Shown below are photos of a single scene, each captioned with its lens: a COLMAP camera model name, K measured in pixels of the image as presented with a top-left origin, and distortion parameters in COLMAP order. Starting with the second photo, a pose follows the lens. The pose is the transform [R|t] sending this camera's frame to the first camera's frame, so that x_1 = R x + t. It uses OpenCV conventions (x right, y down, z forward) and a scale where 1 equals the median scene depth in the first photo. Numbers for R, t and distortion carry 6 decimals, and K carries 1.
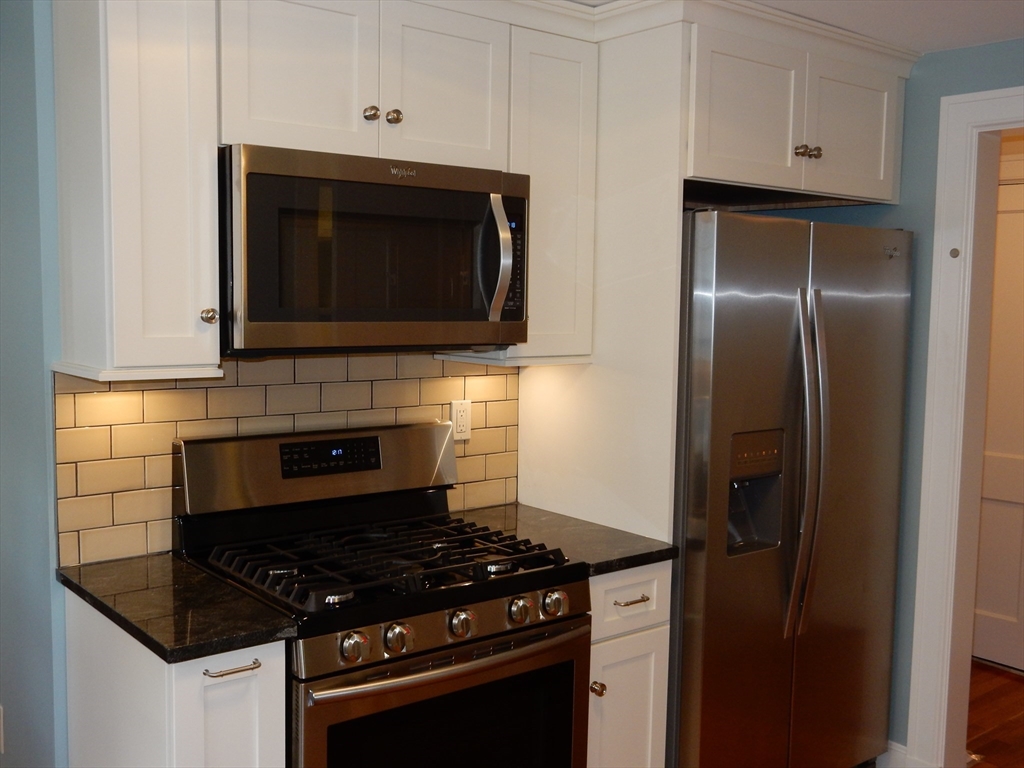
lens RADIAL K [[1059.3, 0, 512.0], [0, 1059.3, 384.0], [0, 0, 1]] dist [-0.007595, 0.001021]
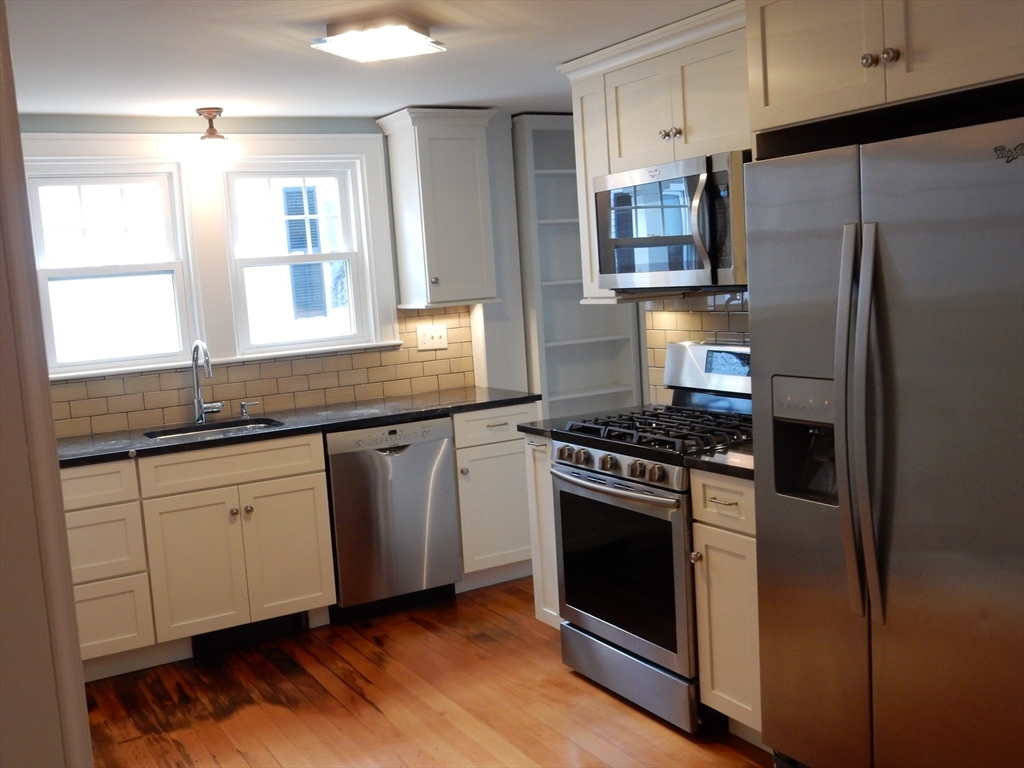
lens RADIAL K [[1059.3, 0, 512.0], [0, 1059.3, 384.0], [0, 0, 1]] dist [-0.007595, 0.001021]
pose [[-0.164766, 0.100106, -0.981240, 1.333787], [-0.021034, 0.994253, 0.104965, -0.048815], [0.986108, 0.037934, -0.161713, 0.969960]]
